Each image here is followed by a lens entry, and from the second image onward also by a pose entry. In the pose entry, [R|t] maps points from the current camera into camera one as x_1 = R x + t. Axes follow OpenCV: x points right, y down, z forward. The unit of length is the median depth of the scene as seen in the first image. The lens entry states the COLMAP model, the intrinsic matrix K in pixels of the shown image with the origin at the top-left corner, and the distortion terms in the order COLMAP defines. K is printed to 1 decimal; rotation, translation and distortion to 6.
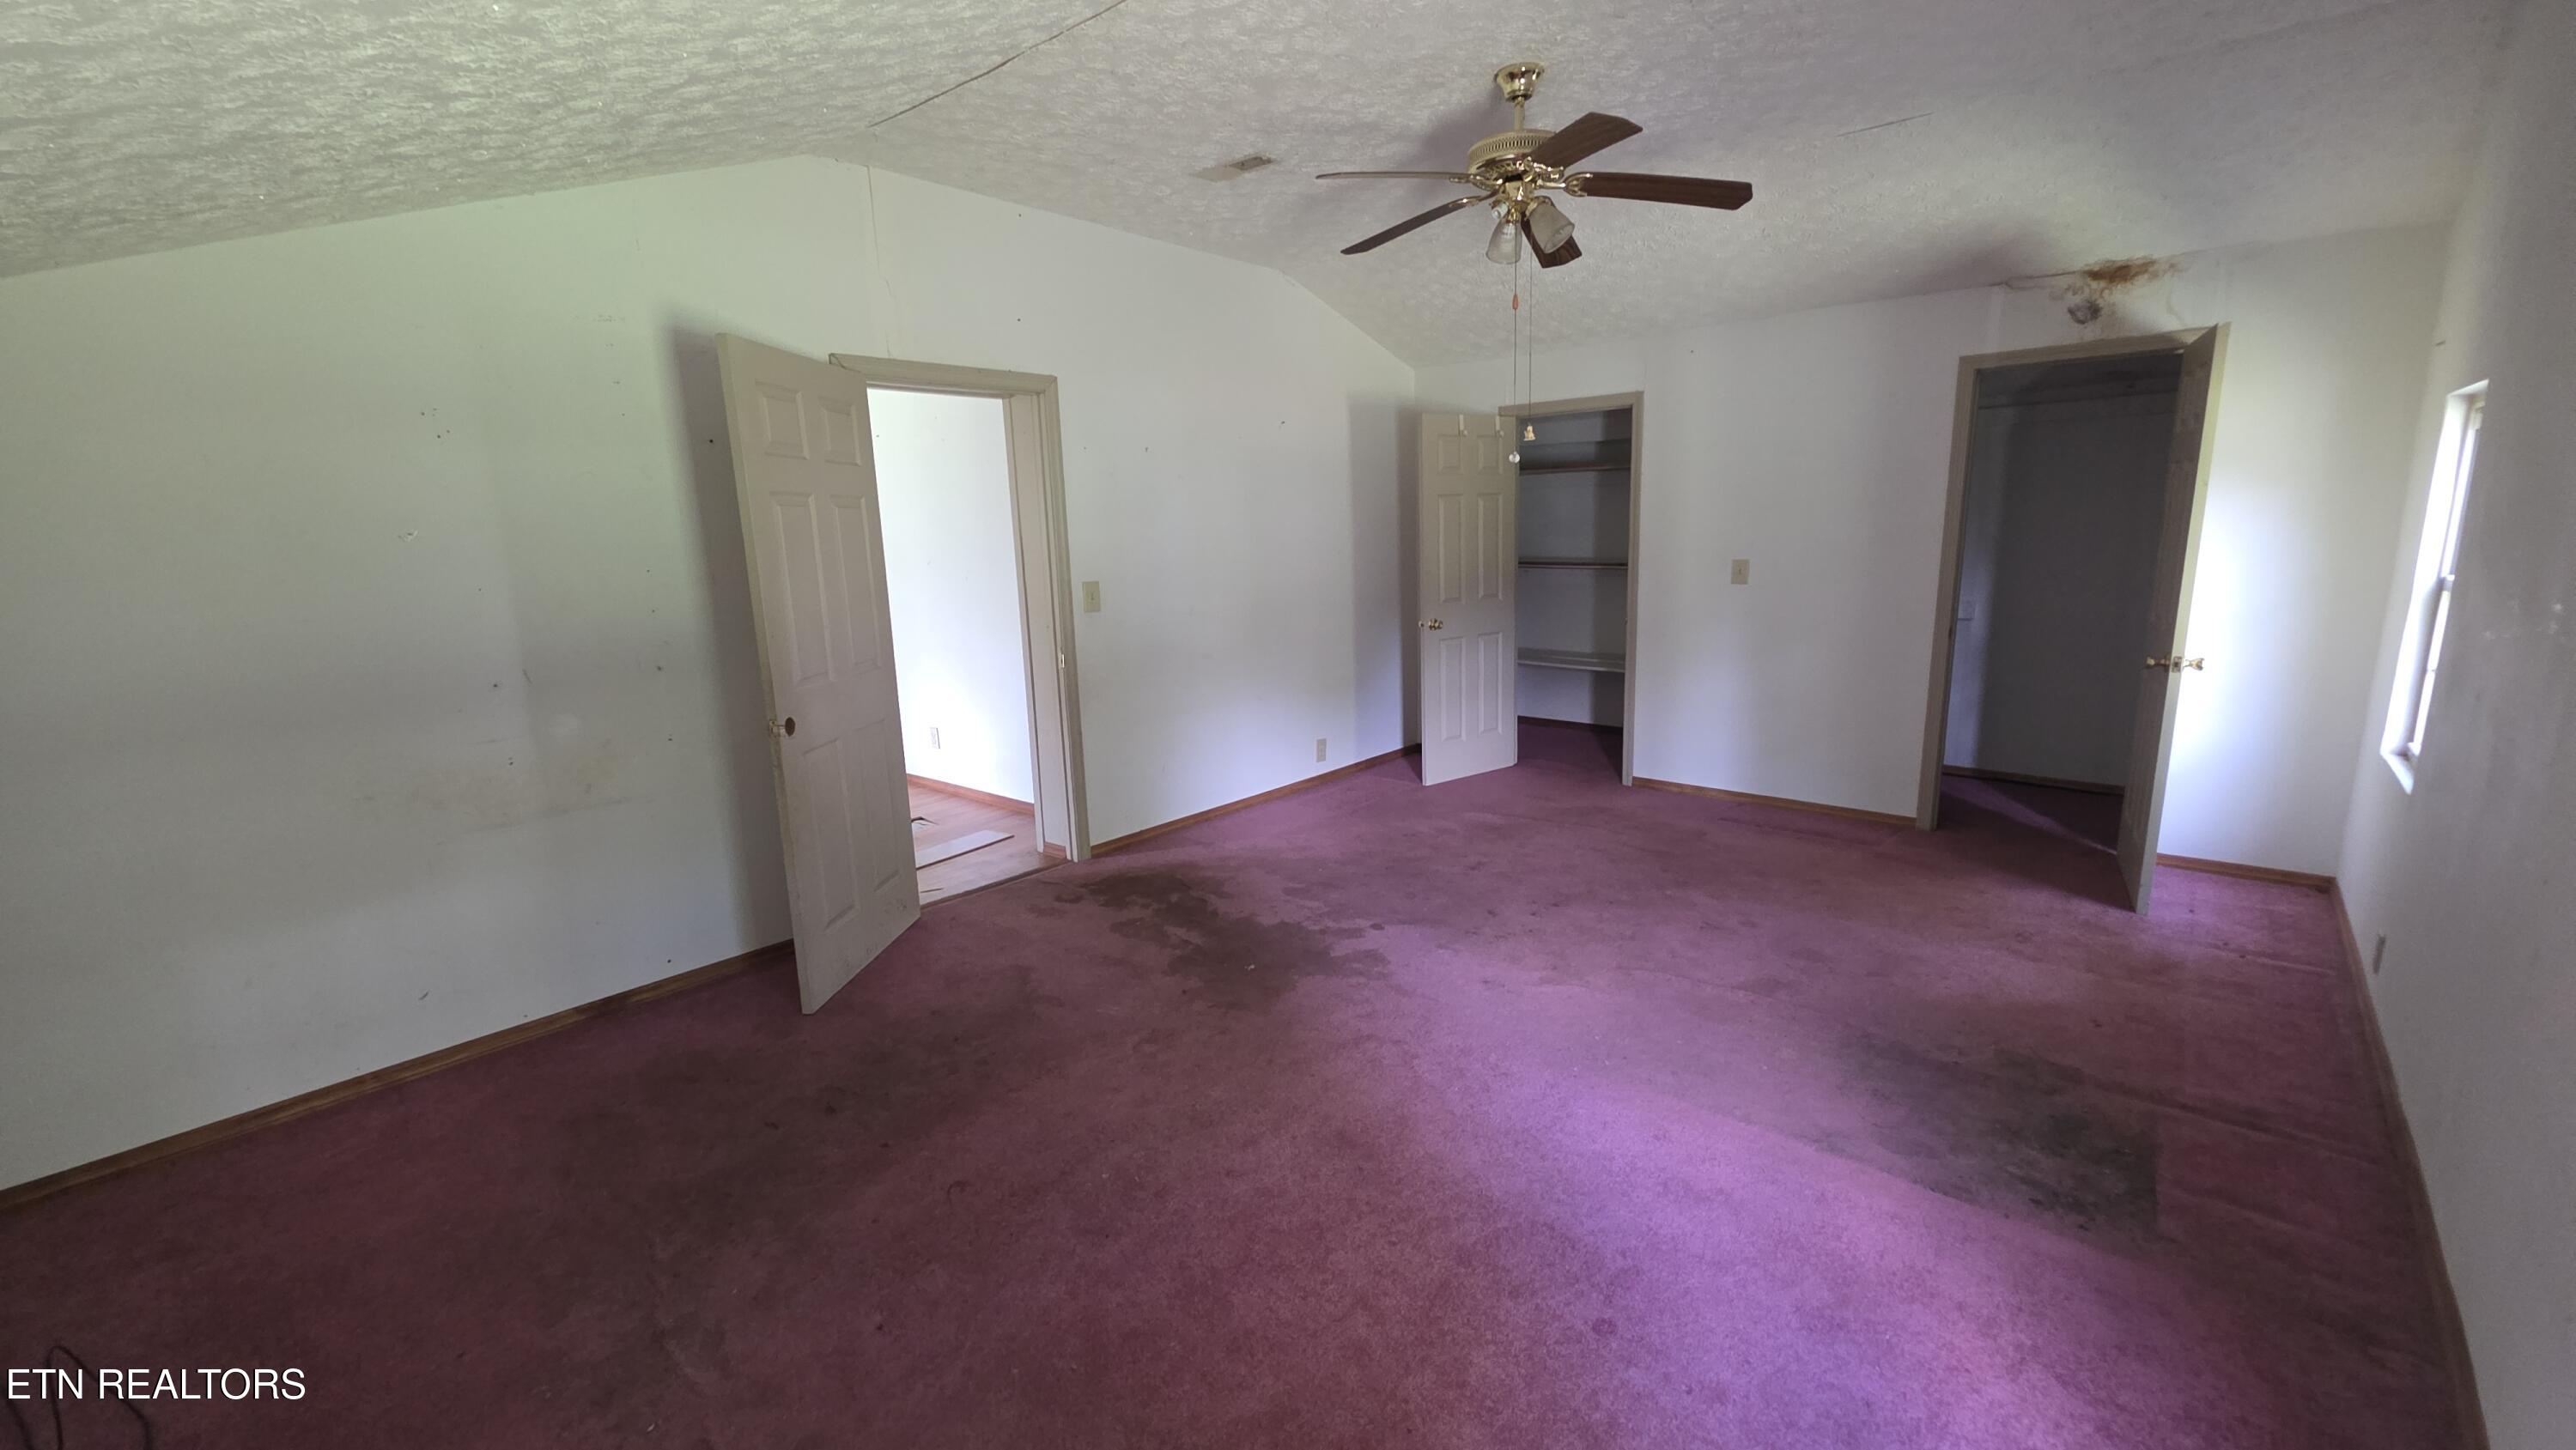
lens RADIAL K [[1022.6, 0, 1284.2], [0, 1022.6, 714.2], [0, 0, 1]] dist [0.011224, -0.000425]
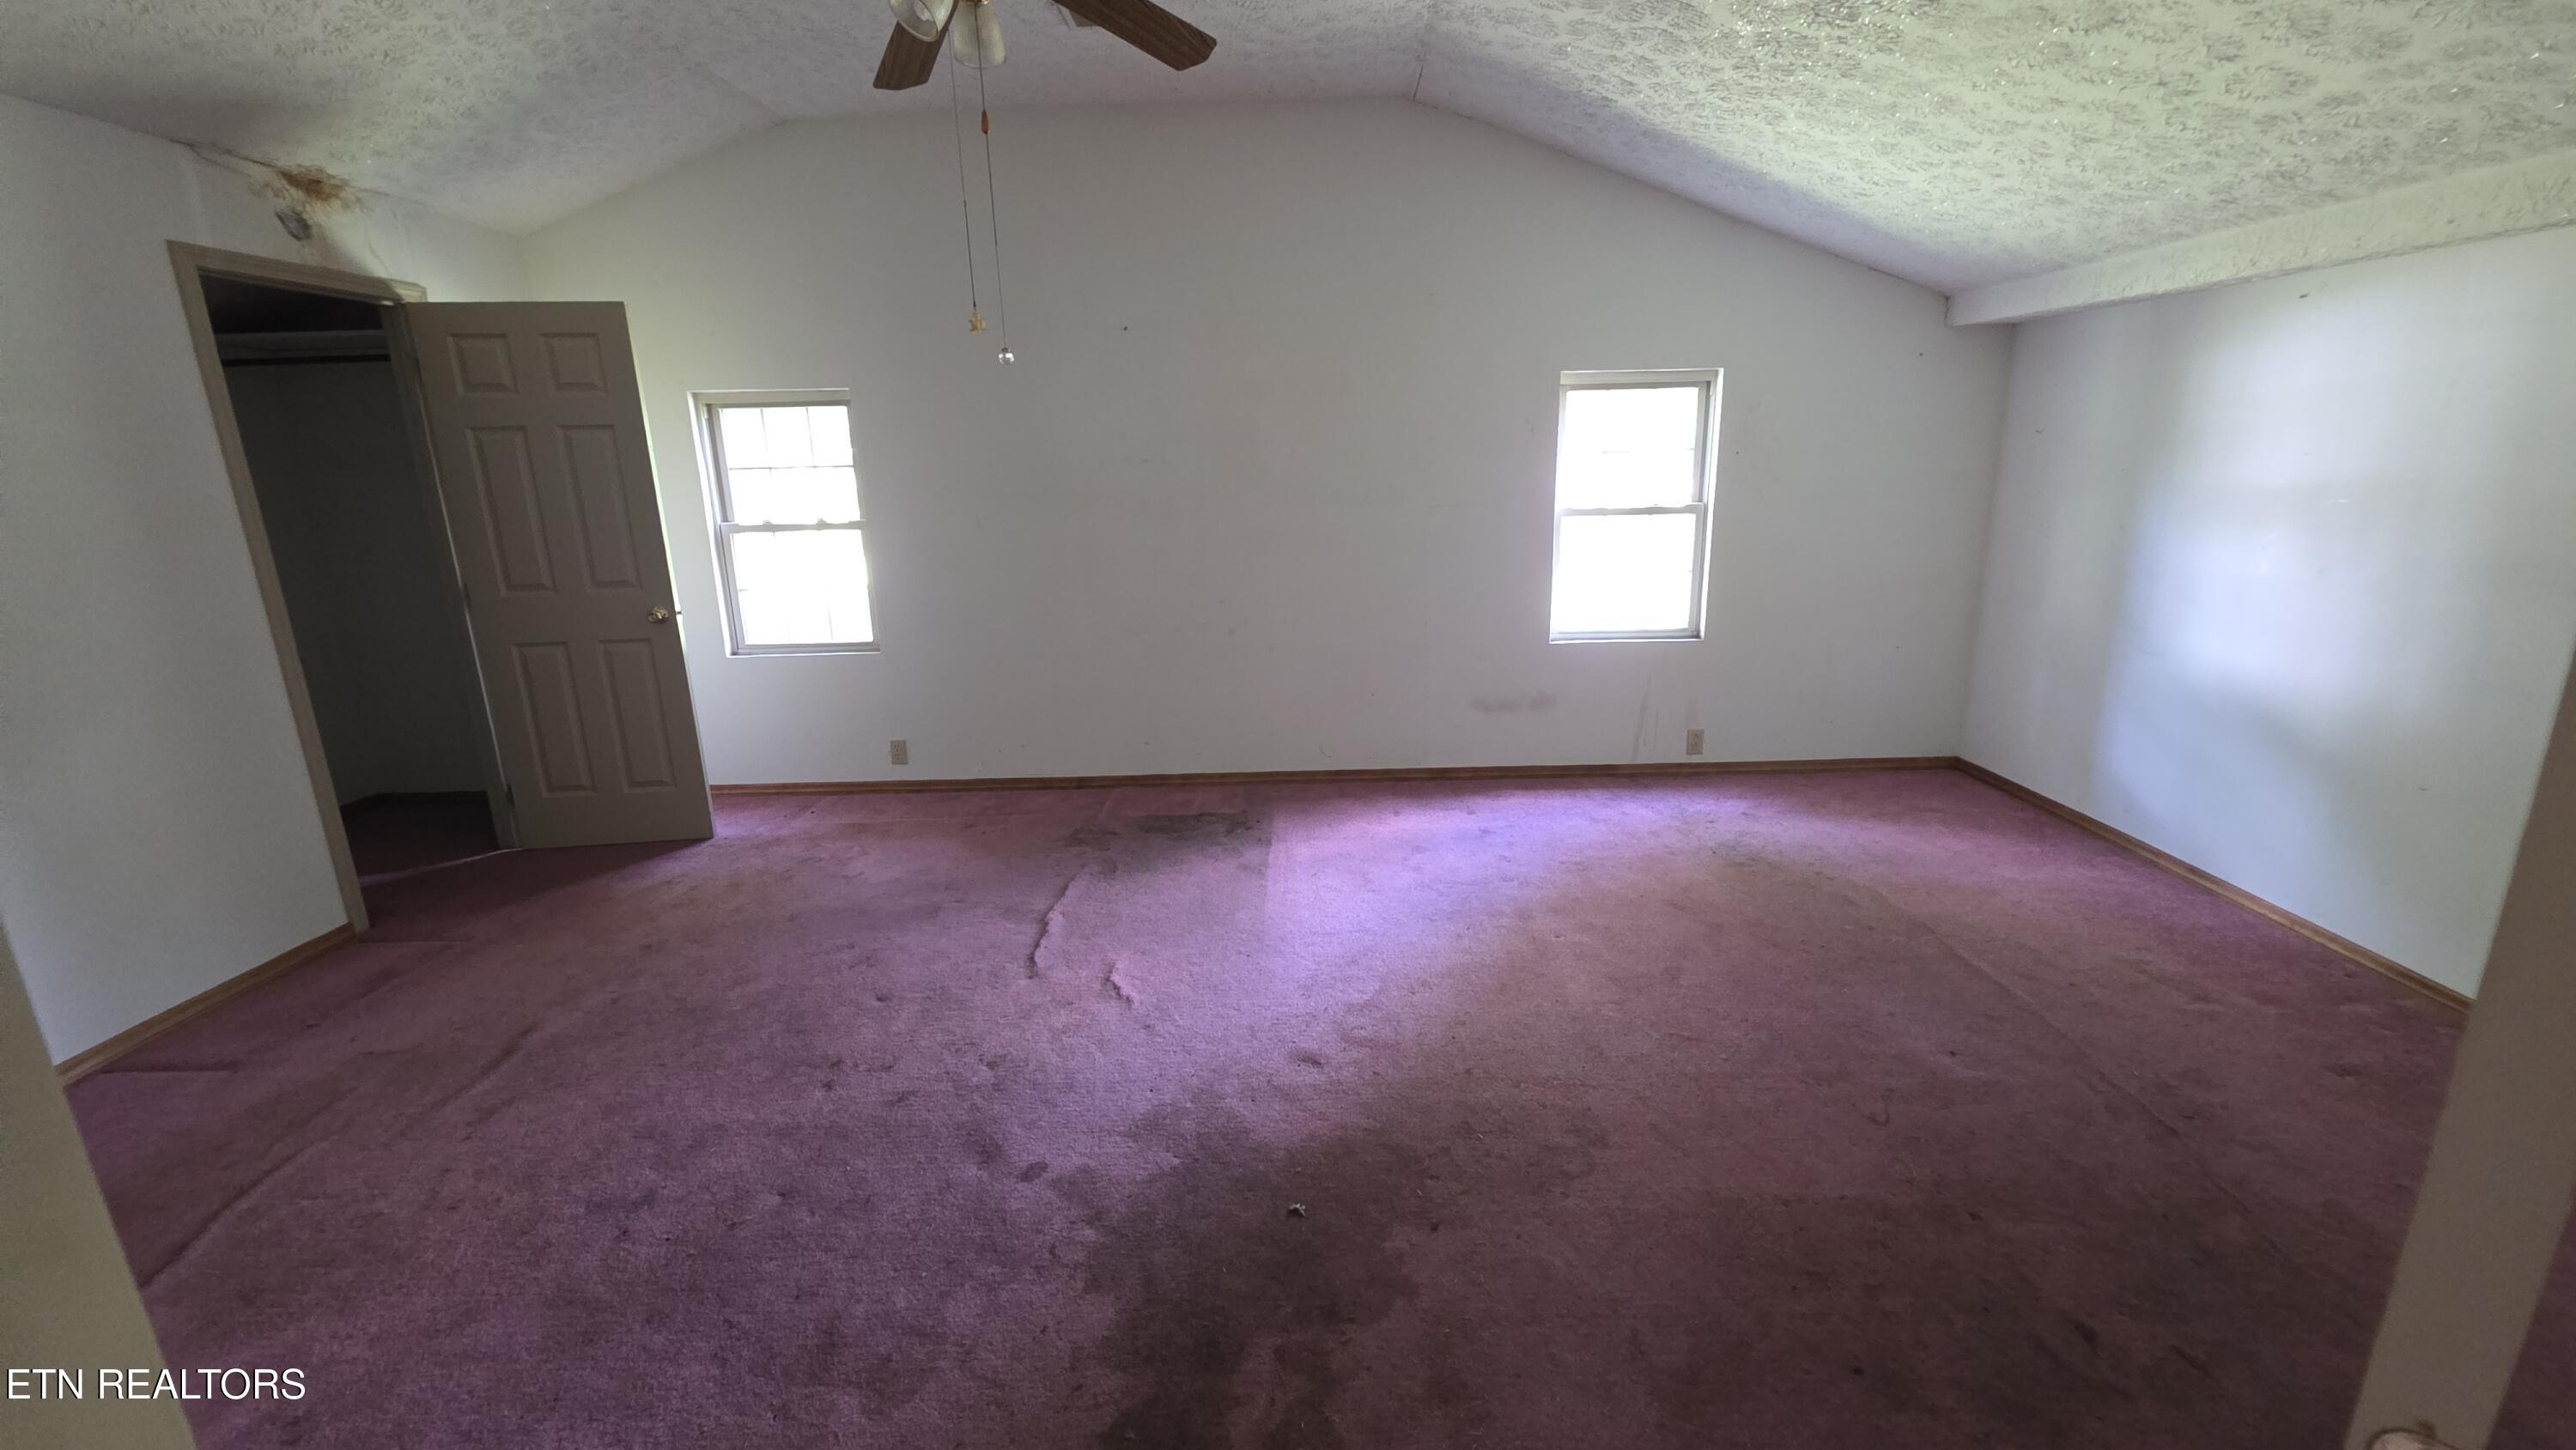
lens RADIAL K [[1022.6, 0, 1284.2], [0, 1022.6, 714.2], [0, 0, 1]] dist [0.011224, -0.000425]
pose [[-0.649959, -0.140400, 0.746888, -0.378133], [0.186641, 0.923198, 0.335962, -0.184895], [-0.736694, 0.357761, -0.573836, 1.115939]]
